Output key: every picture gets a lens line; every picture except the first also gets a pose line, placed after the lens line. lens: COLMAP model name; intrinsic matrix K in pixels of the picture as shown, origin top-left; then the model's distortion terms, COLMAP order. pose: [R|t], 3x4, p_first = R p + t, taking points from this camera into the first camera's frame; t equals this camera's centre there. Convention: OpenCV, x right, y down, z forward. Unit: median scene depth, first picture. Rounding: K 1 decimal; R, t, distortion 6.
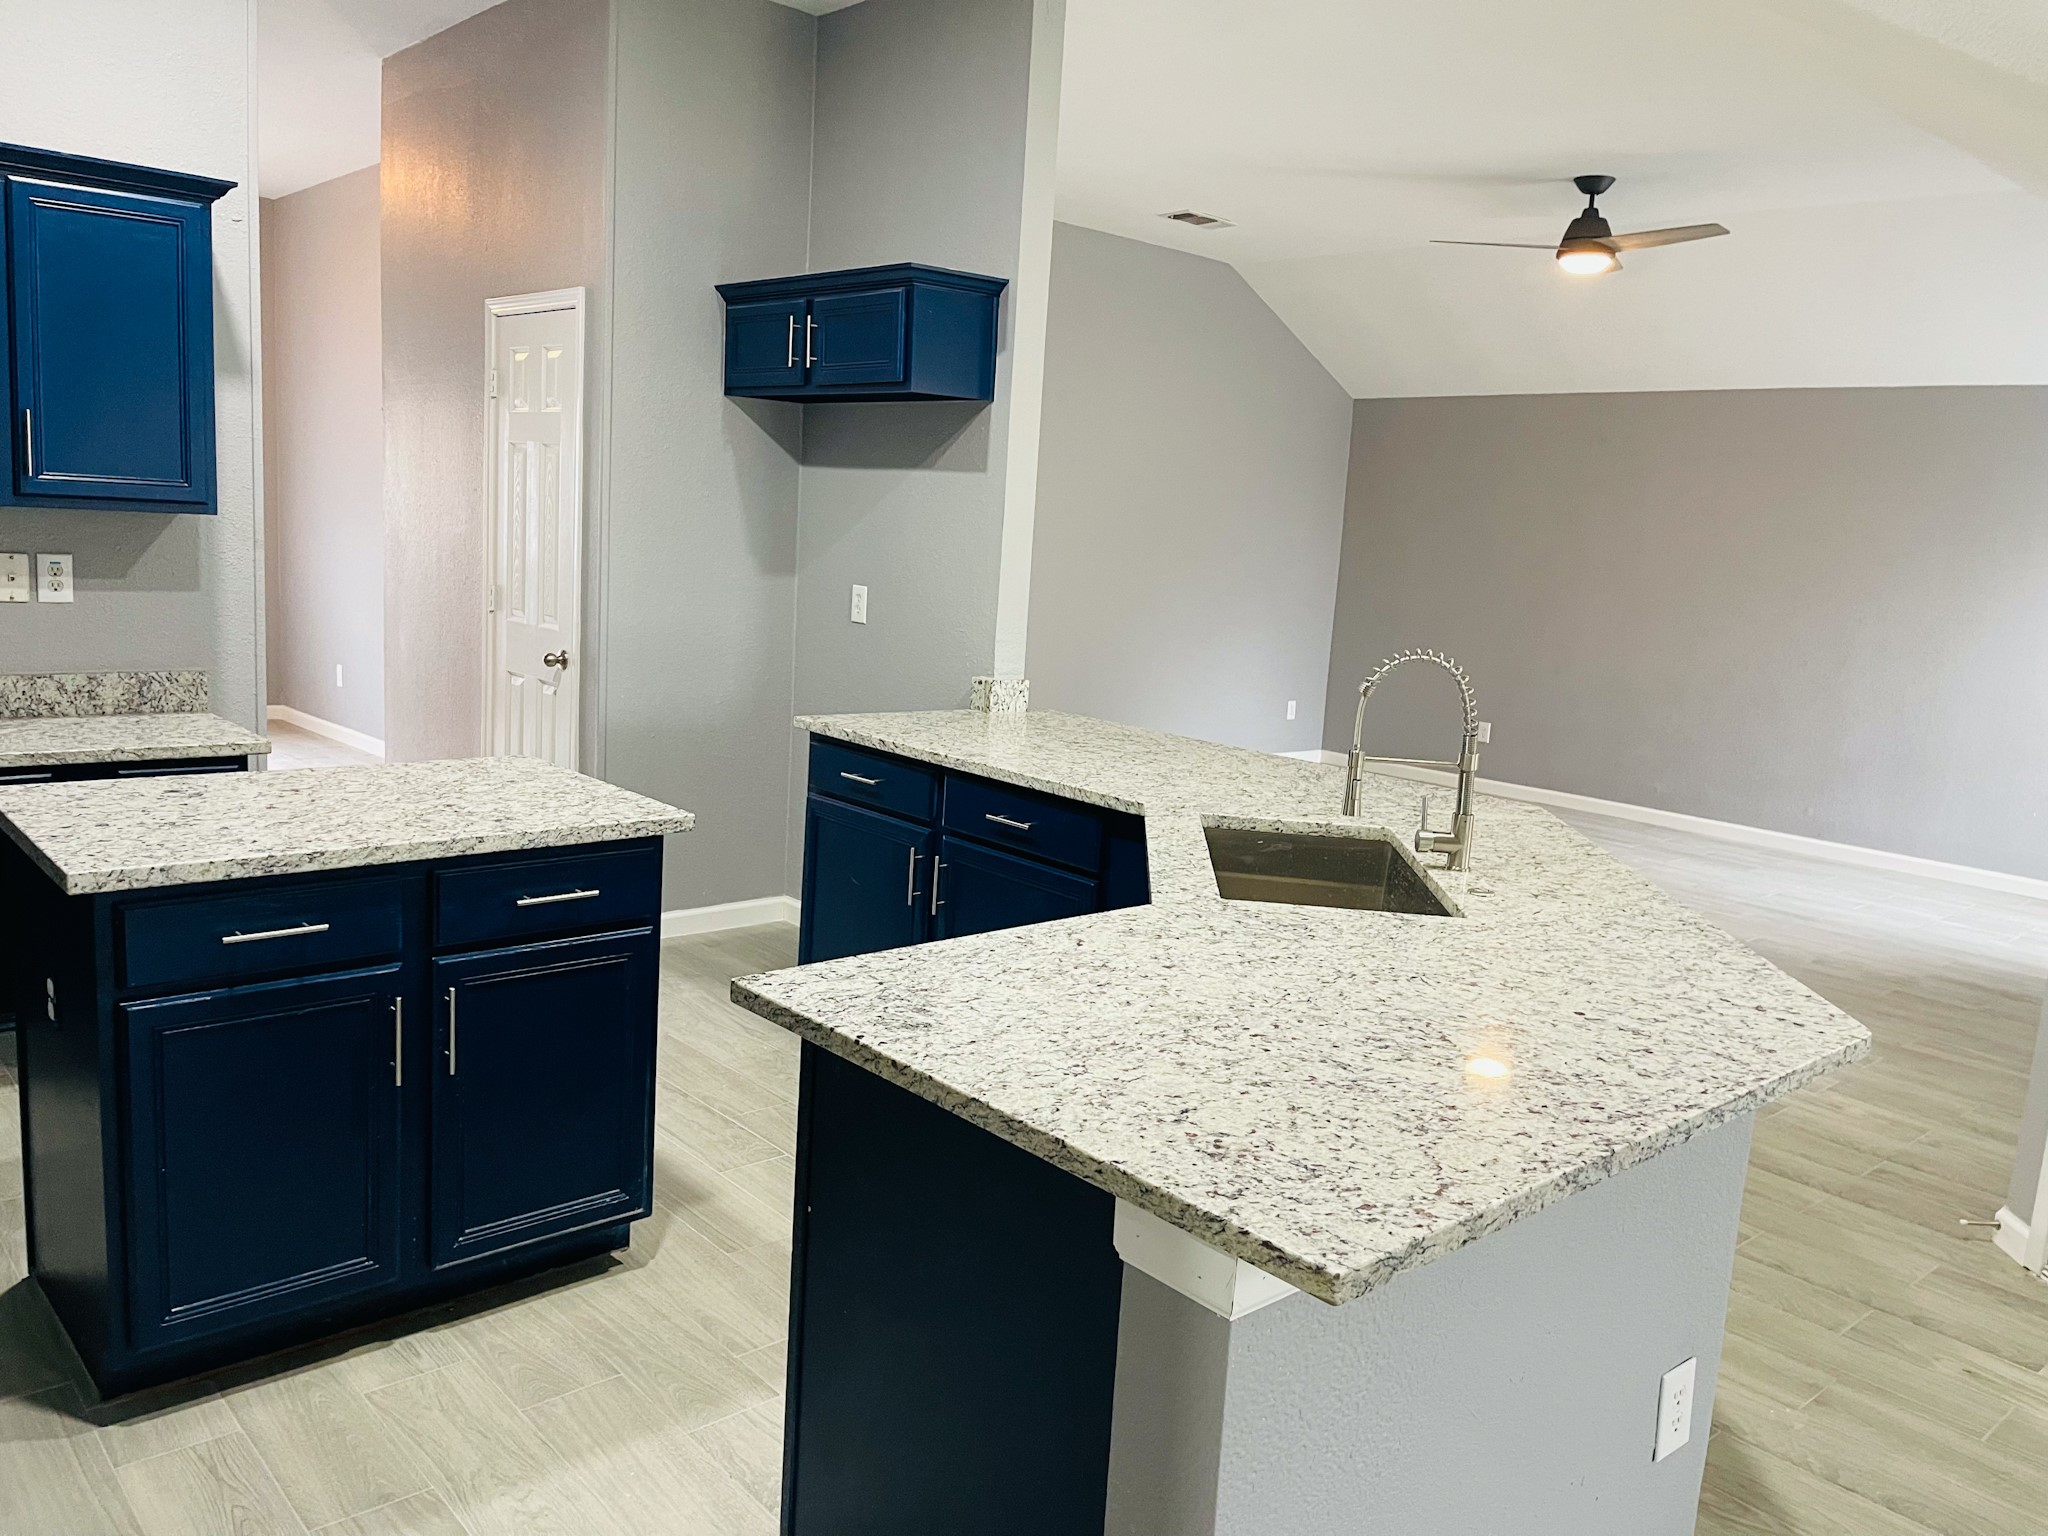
lens RADIAL K [[1543.1, 0, 1032.6], [0, 1543.1, 766.6], [0, 0, 1]] dist [0.071592, -0.090529]
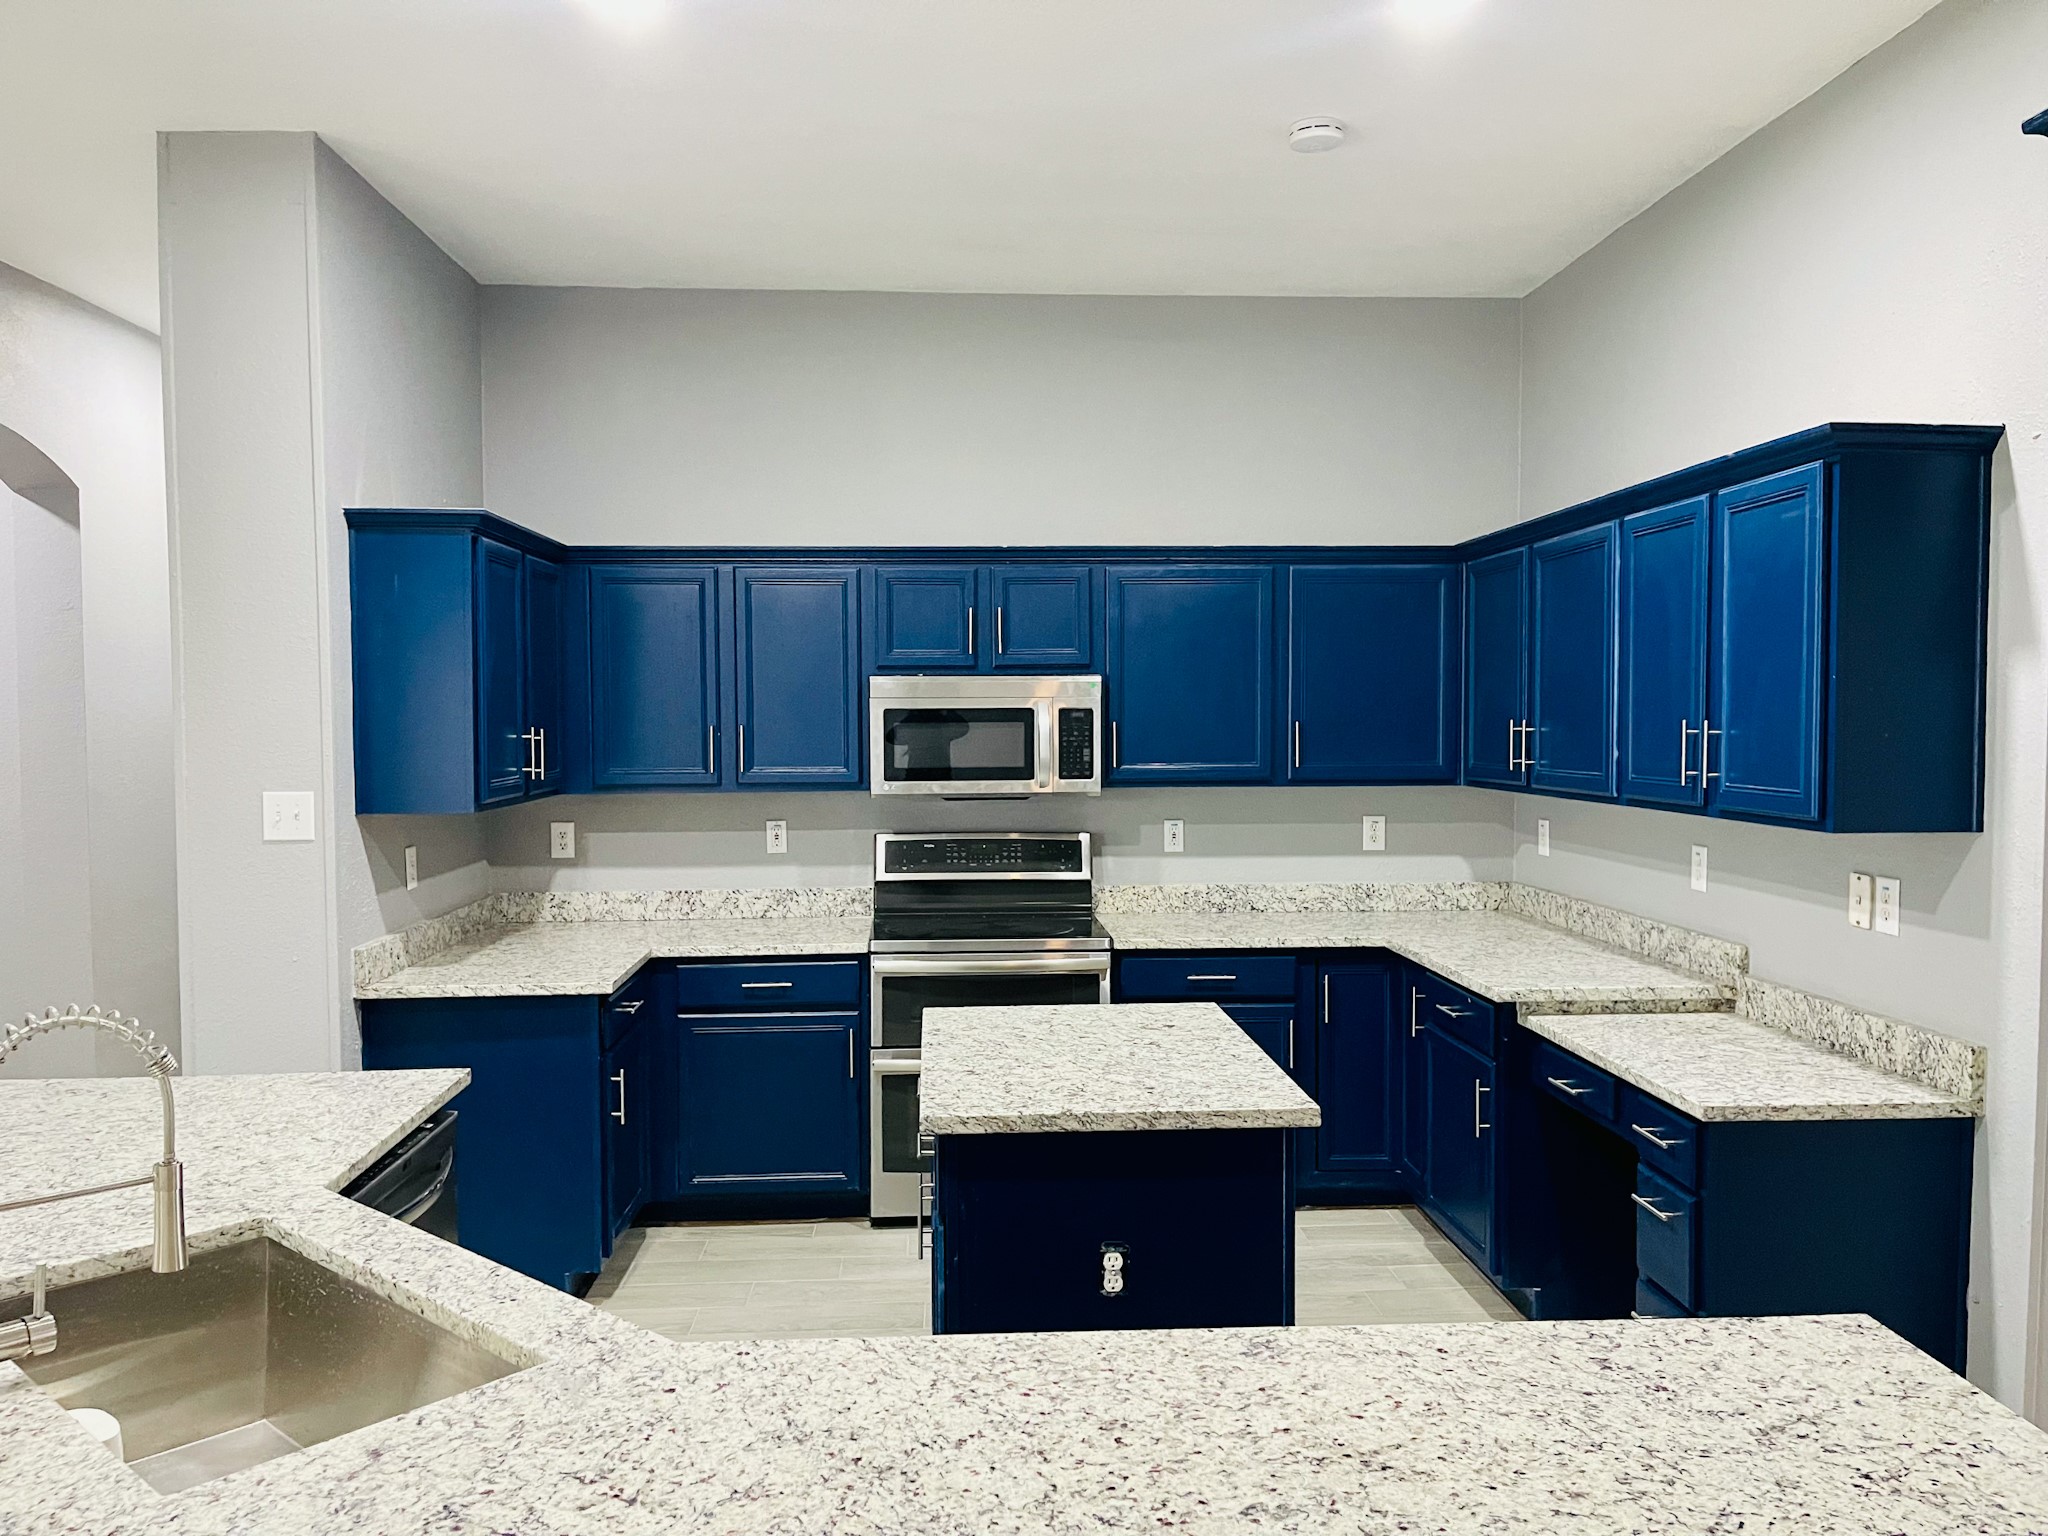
lens RADIAL K [[1543.1, 0, 1031.1], [0, 1543.1, 778.6], [0, 0, 1]] dist [0.071592, -0.090529]
pose [[-0.620586, -0.027001, -0.783673, 0.346193], [-0.158335, 0.983136, 0.091512, -0.192441], [0.767986, 0.180874, -0.614396, 1.147096]]
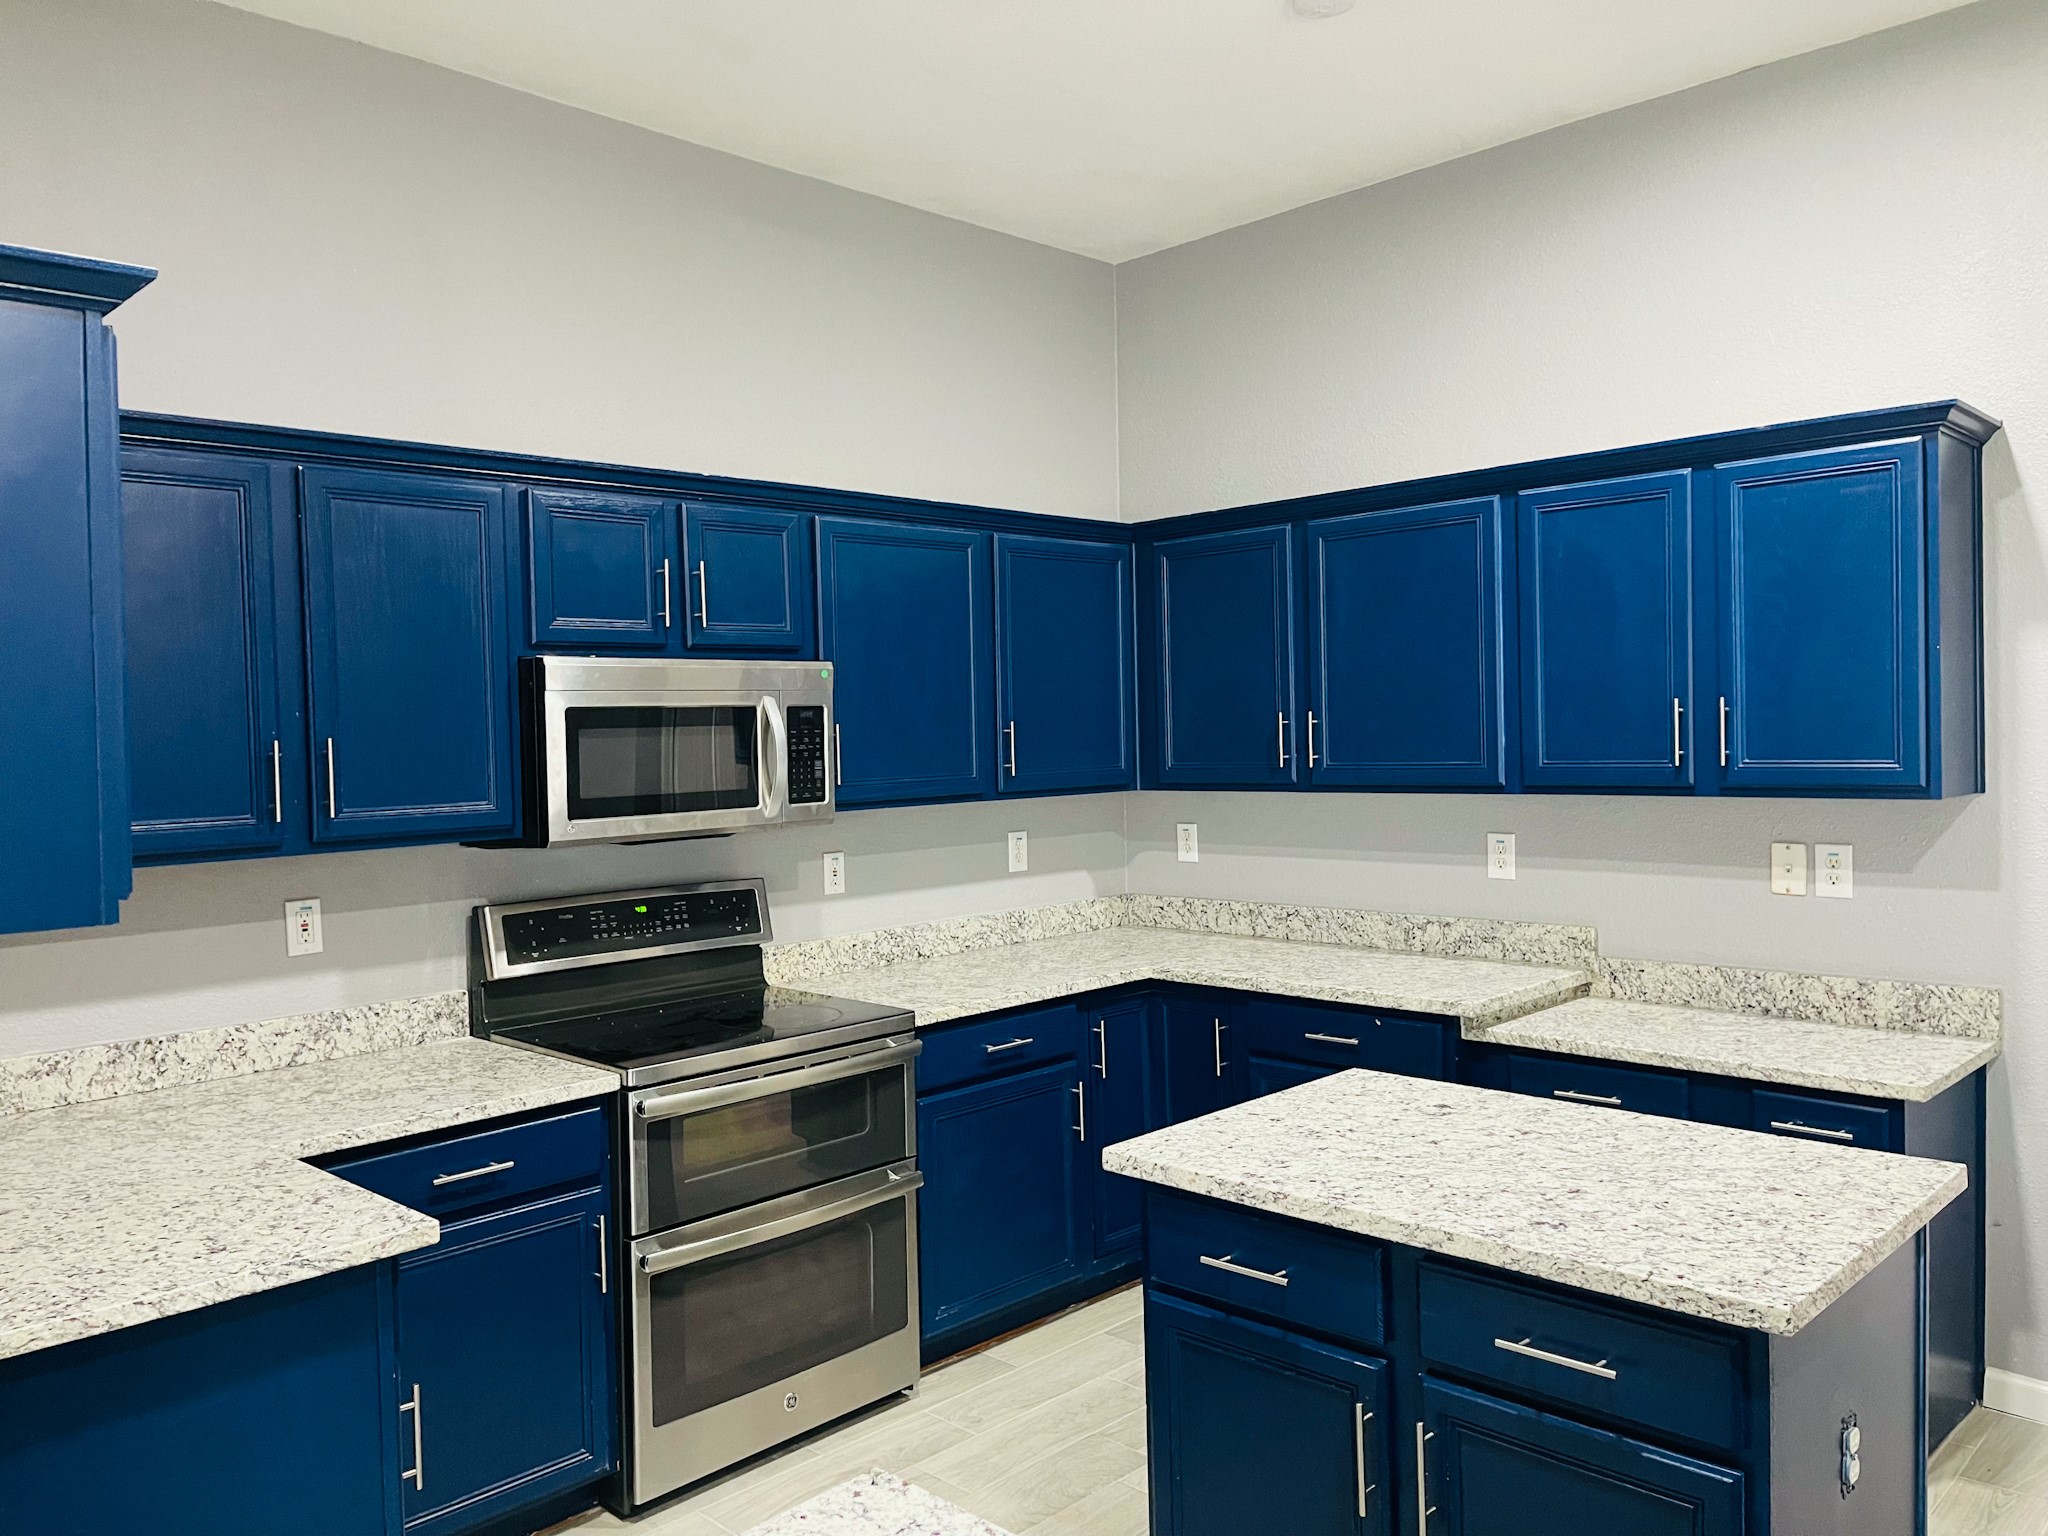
lens RADIAL K [[1543.1, 0, 1018.9], [0, 1543.1, 766.3], [0, 0, 1]] dist [0.071592, -0.090529]
pose [[0.052598, -0.039055, -0.997852, 0.261218], [-0.128656, 0.990642, -0.045554, -0.077434], [0.990293, 0.130776, 0.047081, 0.474865]]
